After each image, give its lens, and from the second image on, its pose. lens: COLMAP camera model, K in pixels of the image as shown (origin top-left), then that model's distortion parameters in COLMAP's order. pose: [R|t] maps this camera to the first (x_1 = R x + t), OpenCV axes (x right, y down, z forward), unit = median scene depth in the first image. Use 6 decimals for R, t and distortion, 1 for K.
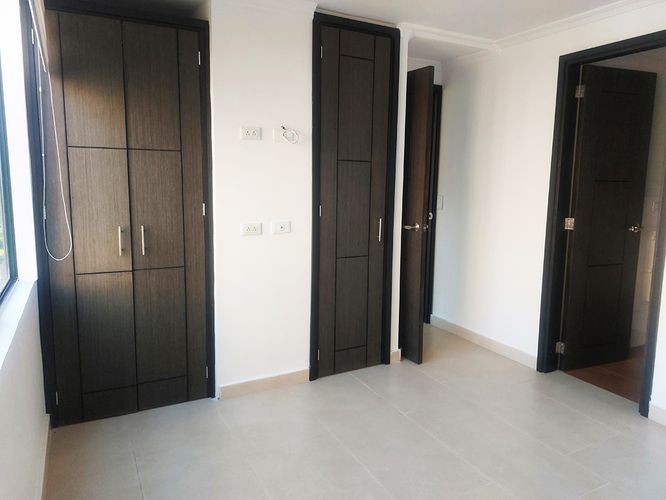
lens RADIAL K [[476.2, 0, 333.0], [0, 476.2, 250.0], [0, 0, 1]] dist [0.092389, -0.096837]
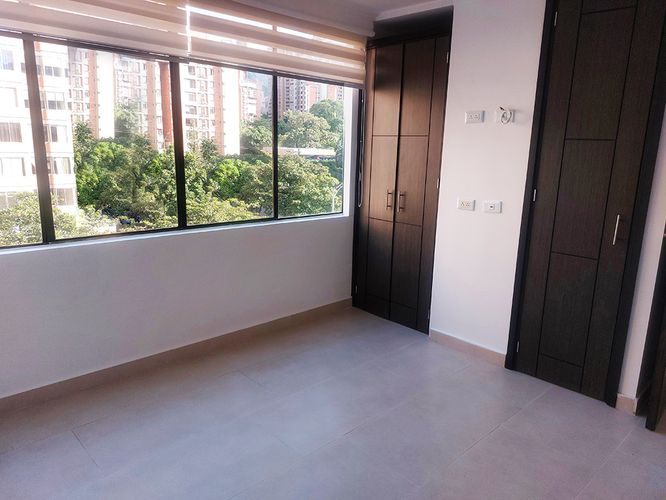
lens RADIAL K [[476.2, 0, 333.0], [0, 476.2, 250.0], [0, 0, 1]] dist [0.092389, -0.096837]
pose [[0.270403, 0.207053, -0.940219, 0.798843], [-0.157640, 0.972941, 0.168922, -0.078549], [0.949754, 0.102540, 0.295726, 0.378388]]
